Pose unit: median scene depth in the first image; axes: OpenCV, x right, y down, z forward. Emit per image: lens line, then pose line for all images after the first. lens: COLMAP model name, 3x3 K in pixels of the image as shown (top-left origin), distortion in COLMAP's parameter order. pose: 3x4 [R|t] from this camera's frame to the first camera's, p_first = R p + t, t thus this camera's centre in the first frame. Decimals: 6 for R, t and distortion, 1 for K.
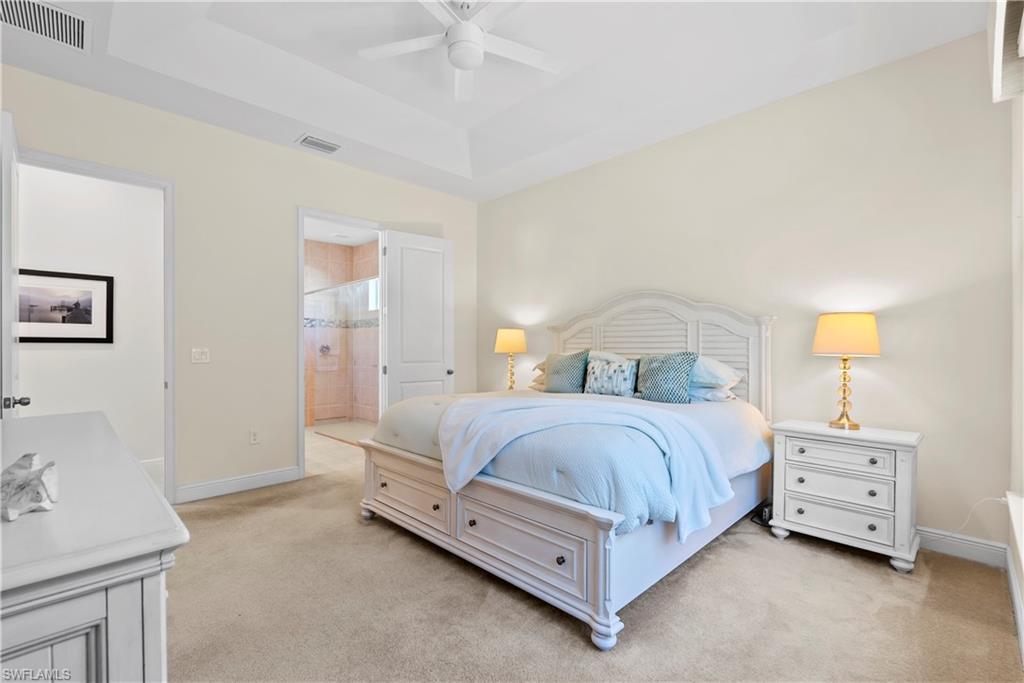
lens RADIAL K [[450.5, 0, 510.9], [0, 450.5, 334.4], [0, 0, 1]] dist [-0.001274, 0.000758]
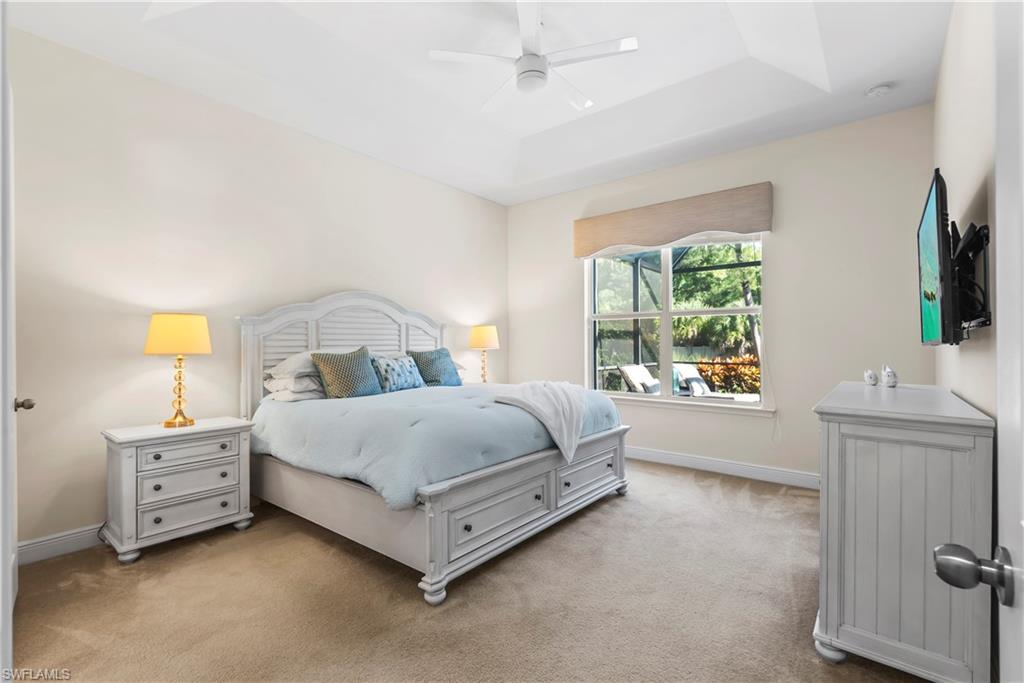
lens RADIAL K [[450.5, 0, 512.2], [0, 450.5, 348.8], [0, 0, 1]] dist [-0.001274, 0.000758]
pose [[-0.113329, -0.008843, 0.993518, -0.422632], [-0.018656, 0.999803, 0.006771, 0.013060], [-0.993382, -0.017768, -0.113471, 0.420204]]
